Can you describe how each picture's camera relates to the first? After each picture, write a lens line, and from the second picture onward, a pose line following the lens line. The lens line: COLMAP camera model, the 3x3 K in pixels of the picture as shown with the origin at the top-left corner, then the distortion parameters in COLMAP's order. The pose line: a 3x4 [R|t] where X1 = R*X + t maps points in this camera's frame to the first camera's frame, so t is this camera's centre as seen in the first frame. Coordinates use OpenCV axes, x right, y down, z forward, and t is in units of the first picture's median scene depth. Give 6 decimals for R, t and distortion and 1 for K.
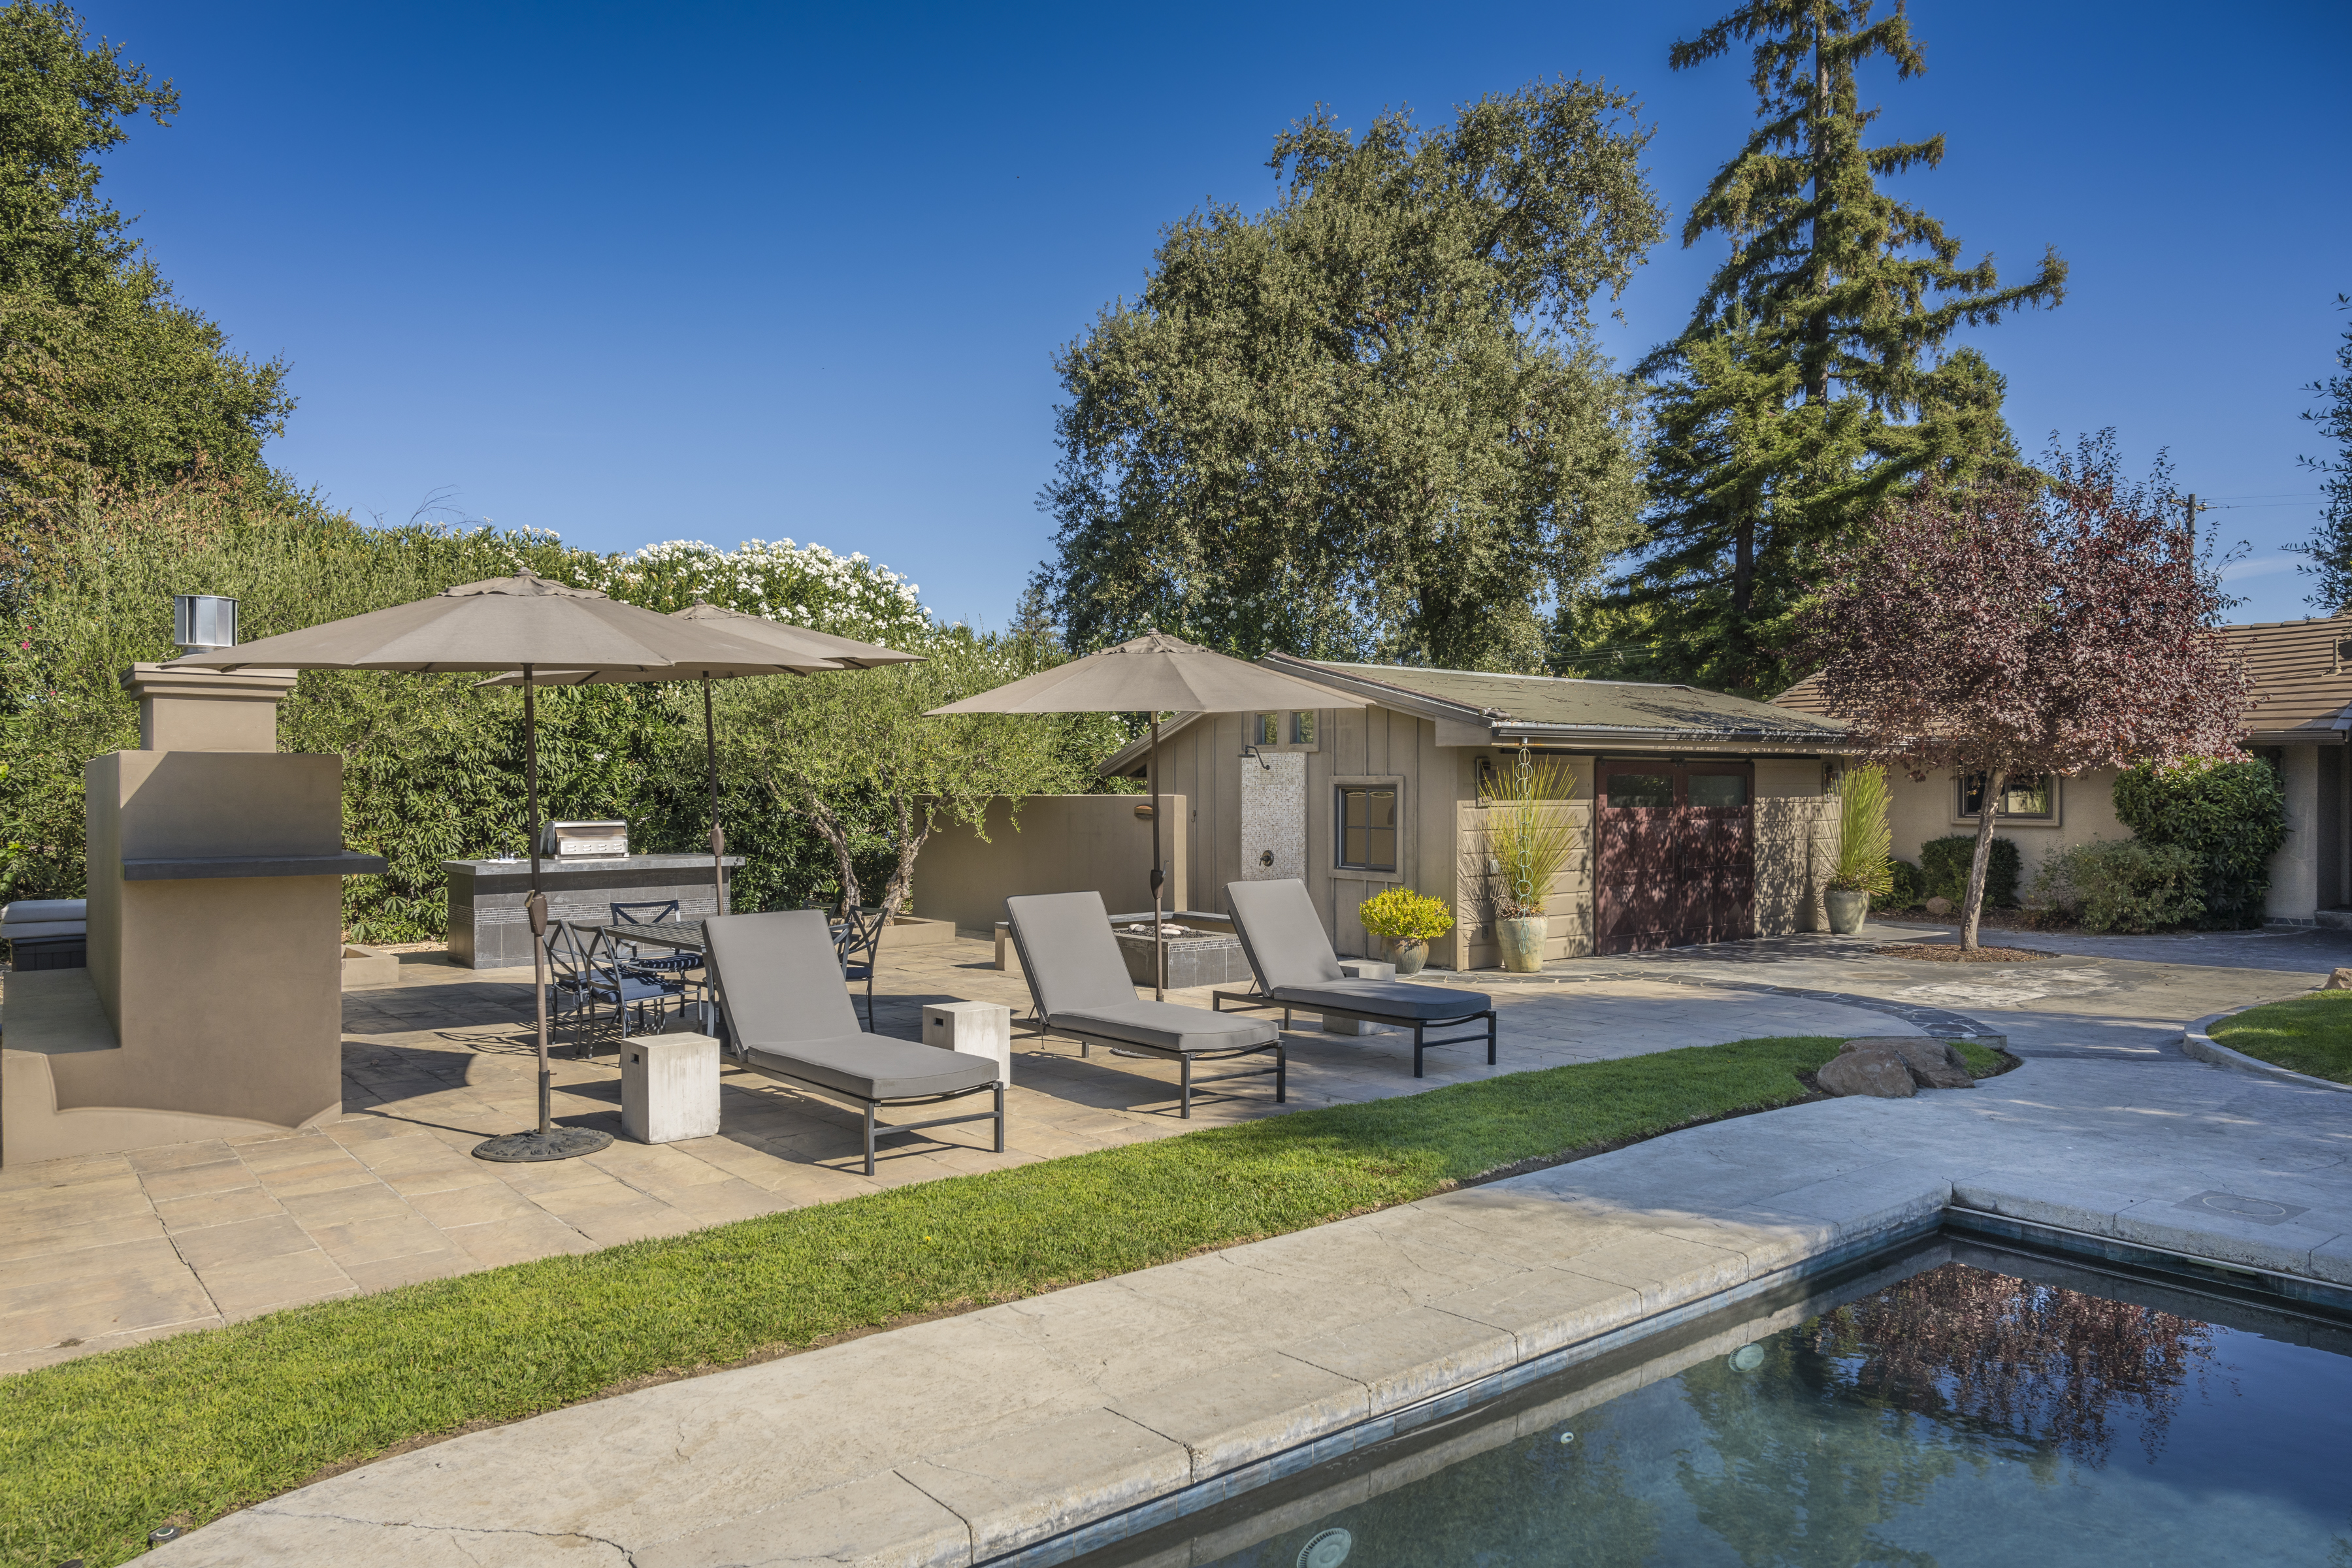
lens RADIAL K [[1608.4, 0, 1184.1], [0, 1608.4, 796.6], [0, 0, 1]] dist [0.006642, -0.007480]
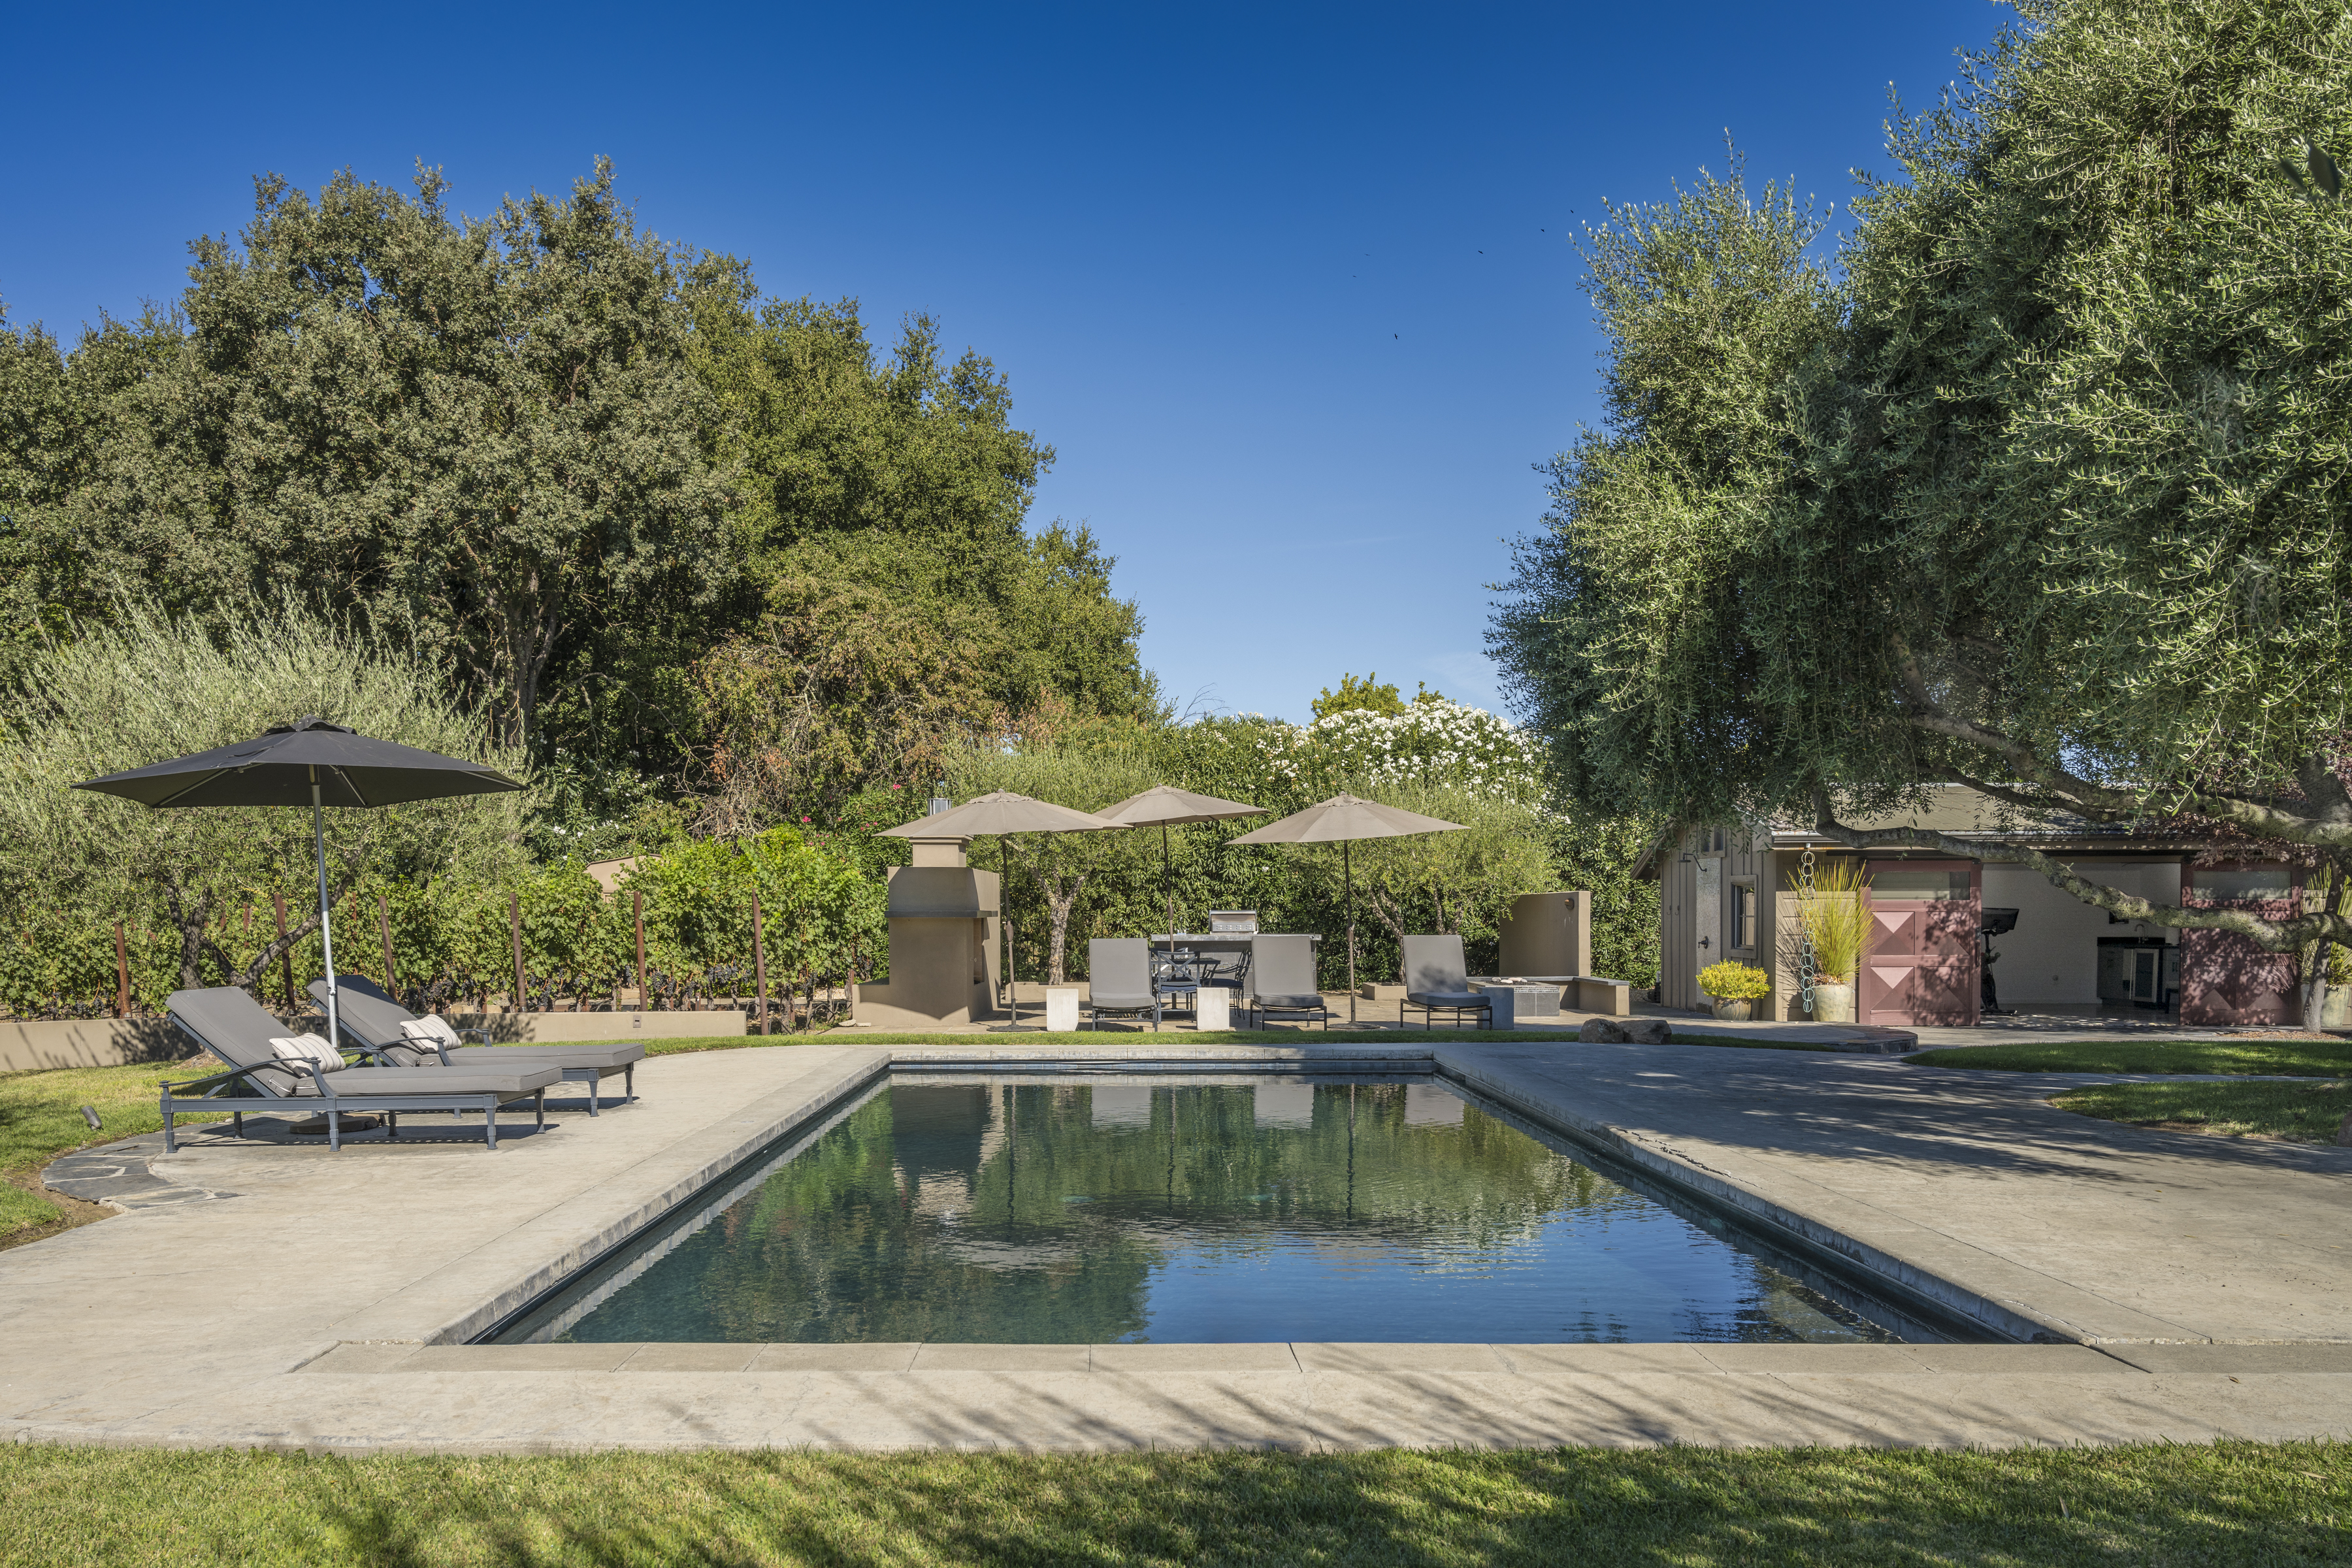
lens RADIAL K [[1998.6, 0, 1171.4], [0, 1998.6, 780.5], [0, 0, 1]] dist [-0.007467, -0.006914]
pose [[0.799123, -0.041081, -0.599762, 0.513921], [-0.002568, 0.997420, -0.071740, 0.020247], [0.601162, 0.058870, 0.796956, -0.389067]]
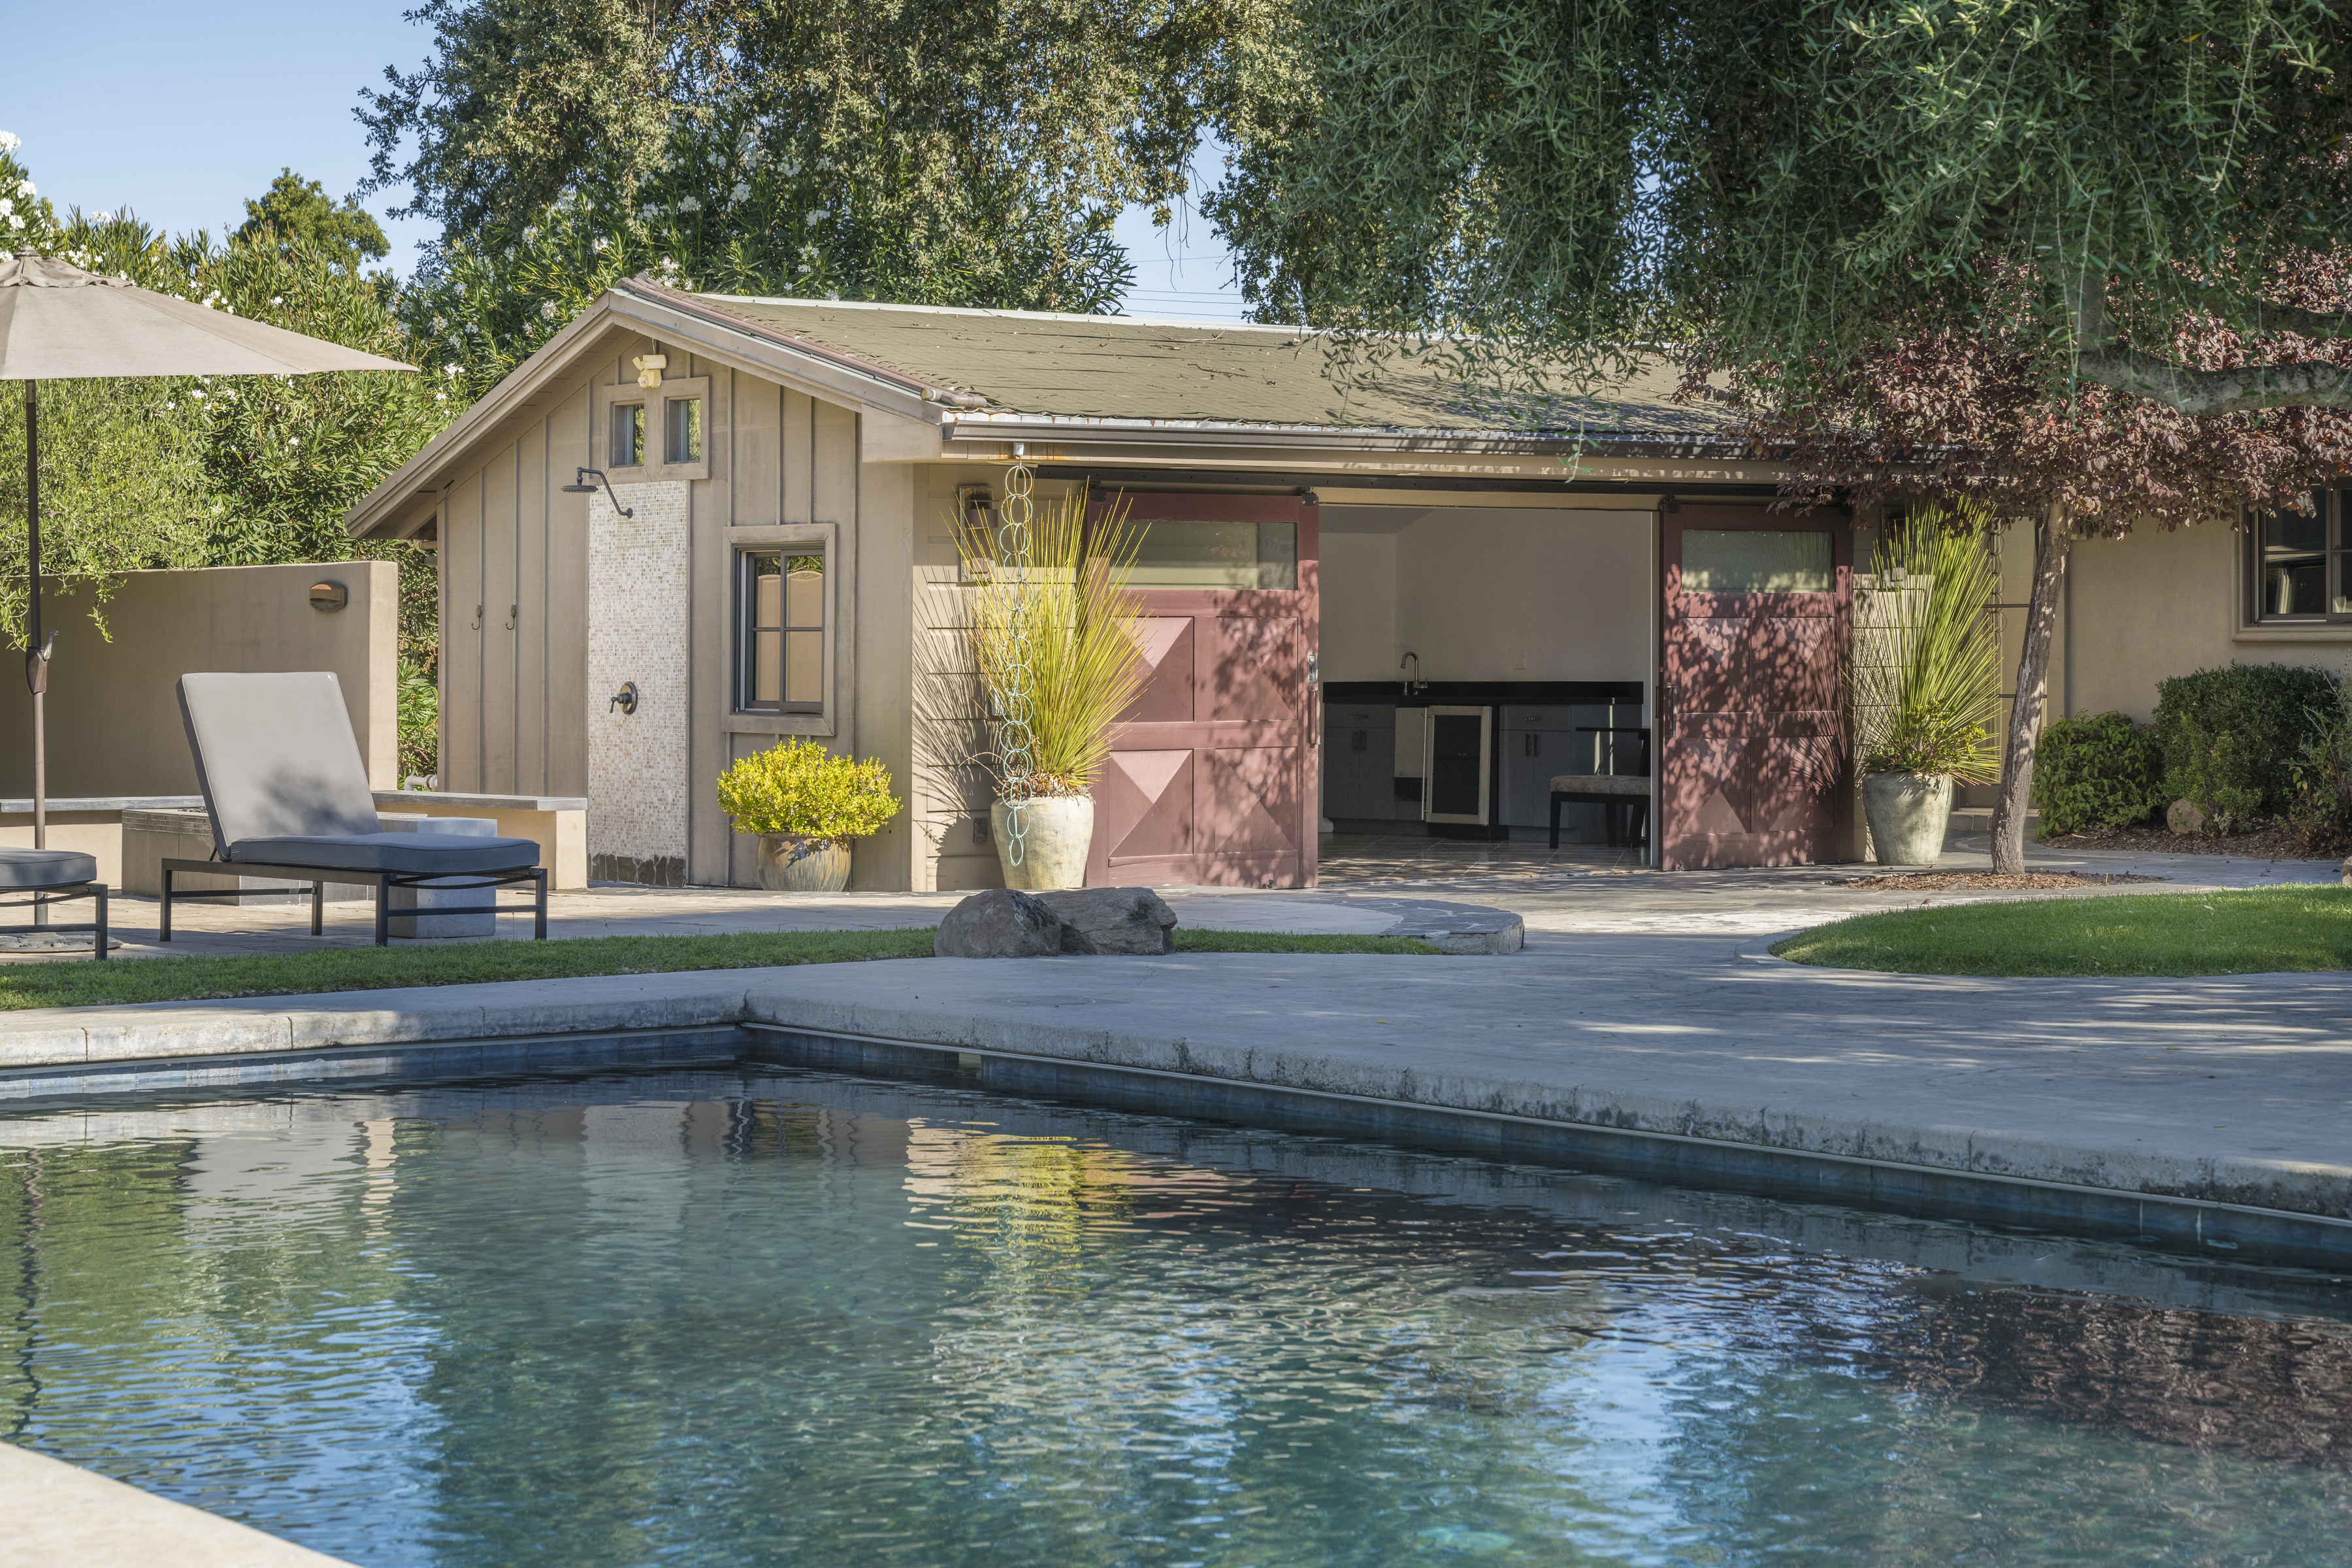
lens RADIAL K [[4643.6, 0, 1216.4], [0, 4643.6, 698.0], [0, 0, 1]] dist [0.047939, 0.000000]
pose [[0.999565, -0.002618, -0.029364, 0.213728], [0.002743, 0.999987, 0.004208, 0.025865], [0.029353, -0.004287, 0.999560, -0.324271]]
